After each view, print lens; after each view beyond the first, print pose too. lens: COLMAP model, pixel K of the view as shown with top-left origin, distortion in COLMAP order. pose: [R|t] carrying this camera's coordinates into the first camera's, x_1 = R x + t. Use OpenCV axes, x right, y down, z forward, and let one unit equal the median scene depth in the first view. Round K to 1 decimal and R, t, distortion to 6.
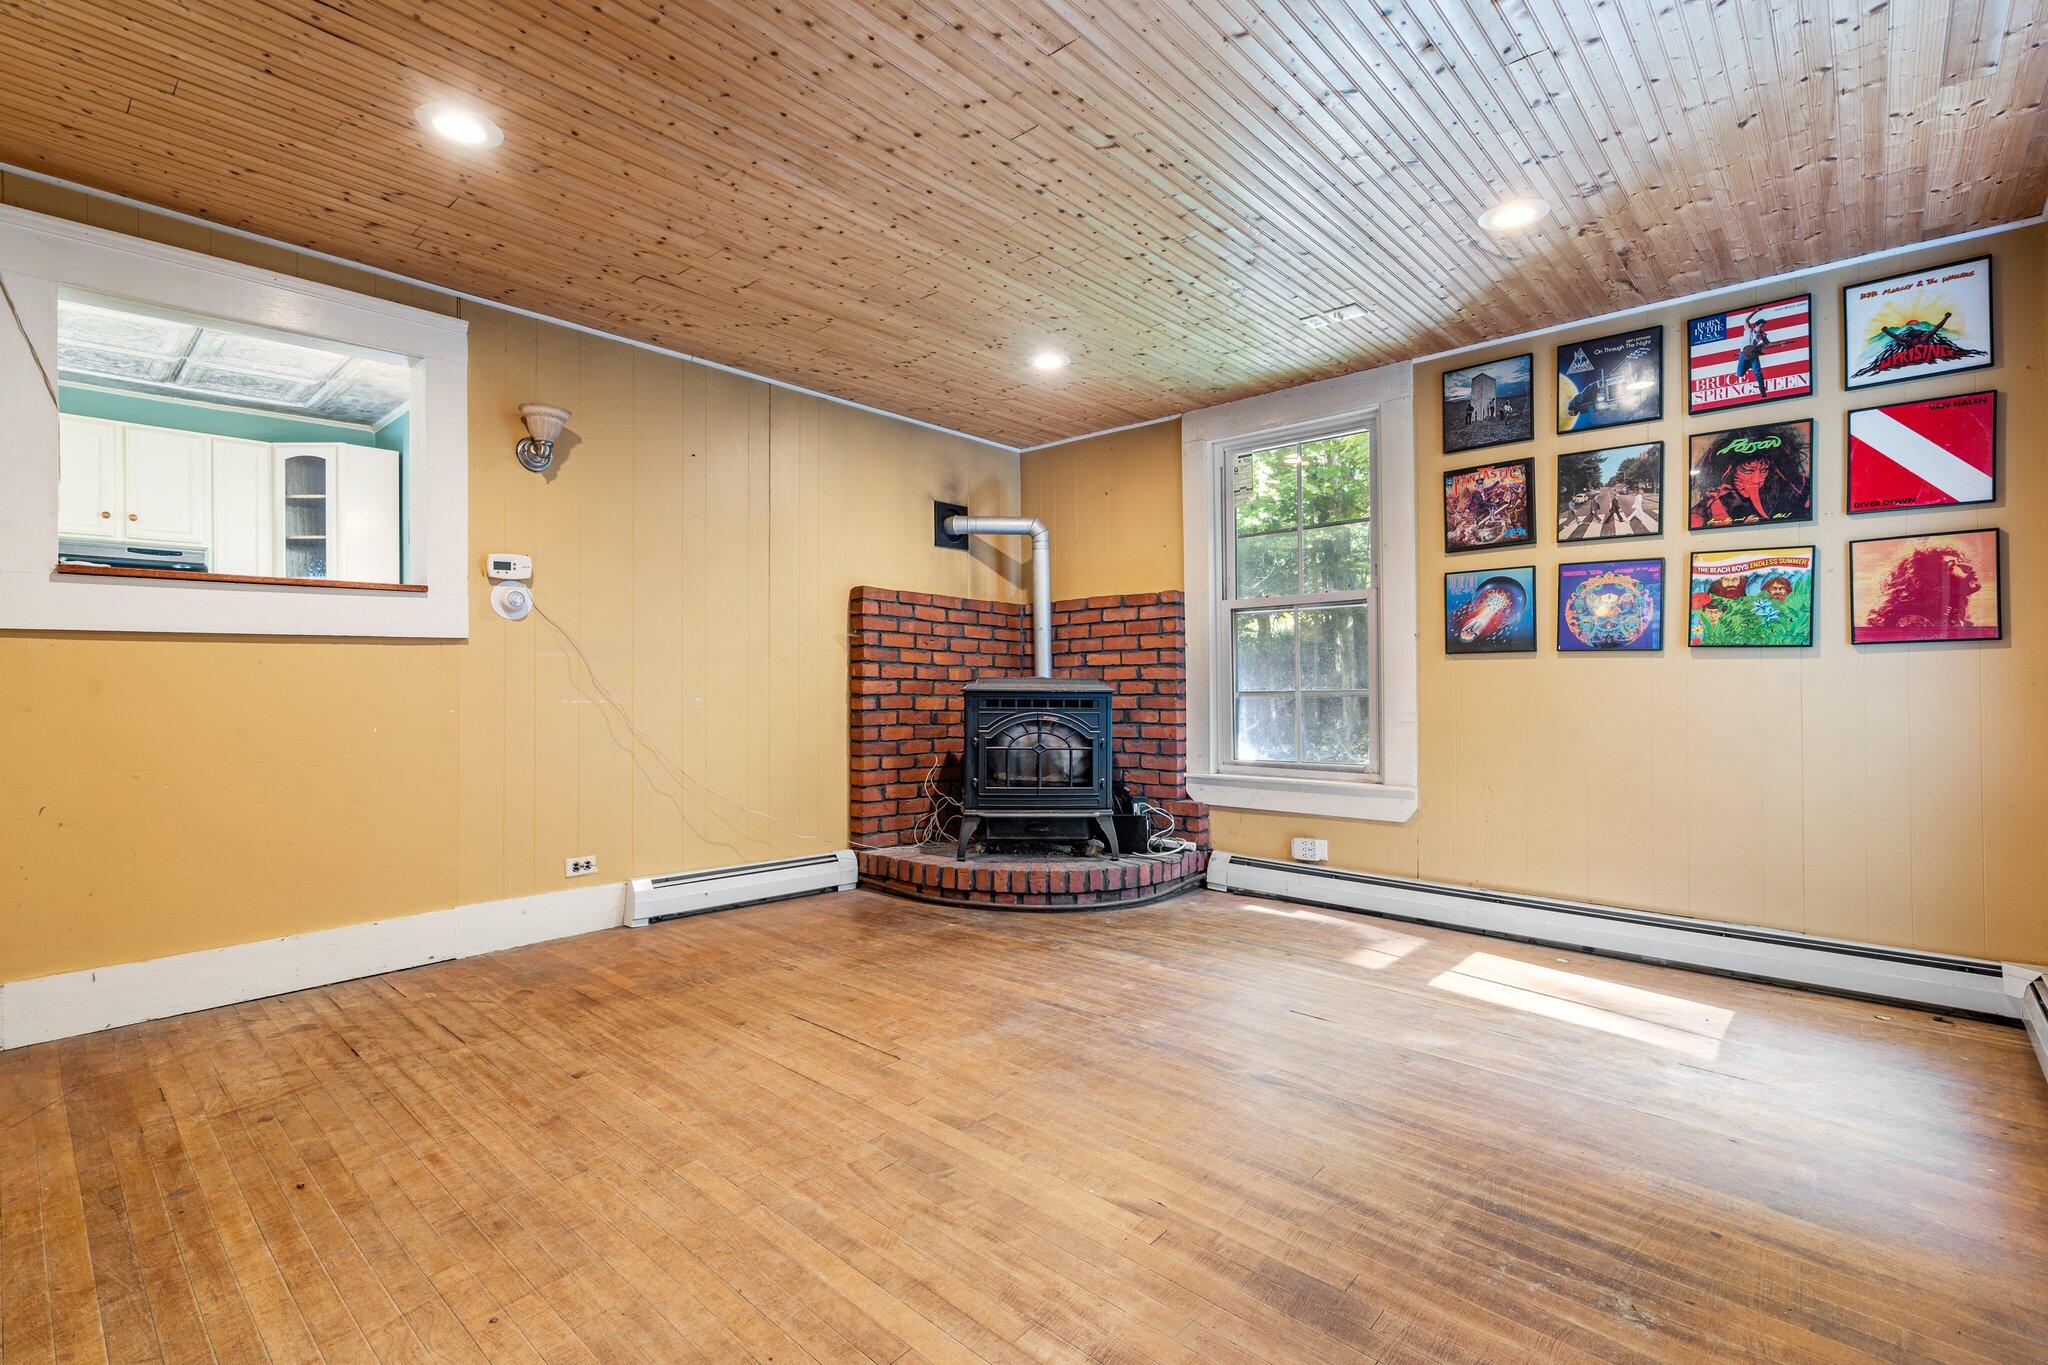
lens RADIAL K [[936.2, 0, 1025.5], [0, 936.2, 680.2], [0, 0, 1]] dist [-0.007750, 0.004025]
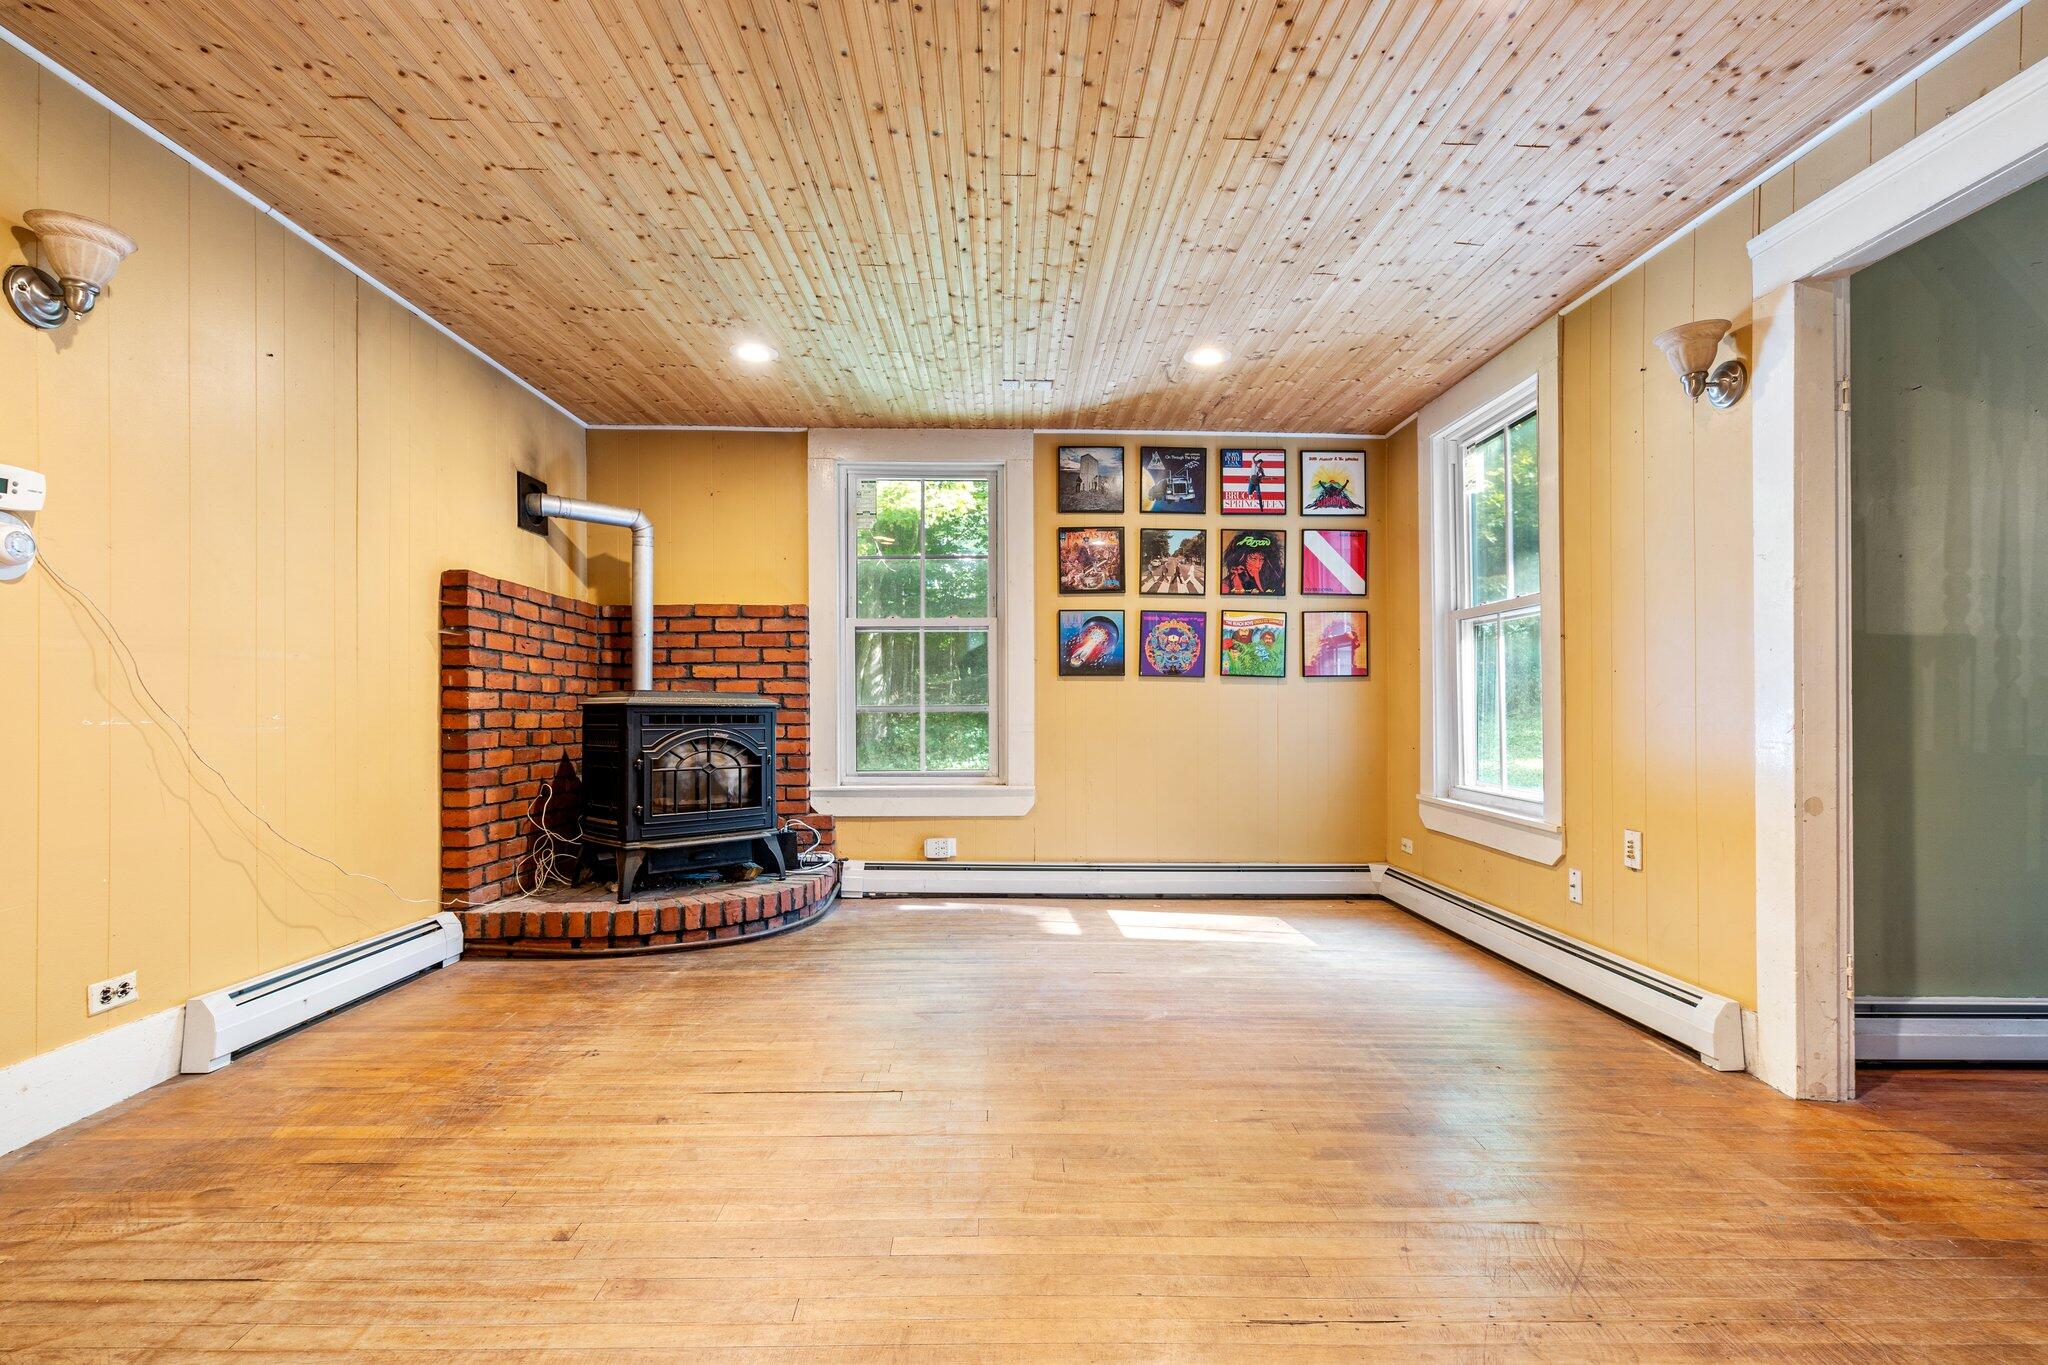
lens RADIAL K [[936.2, 0, 1028.9], [0, 936.2, 699.1], [0, 0, 1]] dist [-0.007750, 0.004025]
pose [[0.721063, 0.005105, 0.692851, -0.459277], [-0.009395, 0.999953, 0.002409, 0.000214], [-0.692806, -0.008247, 0.721077, 0.146013]]
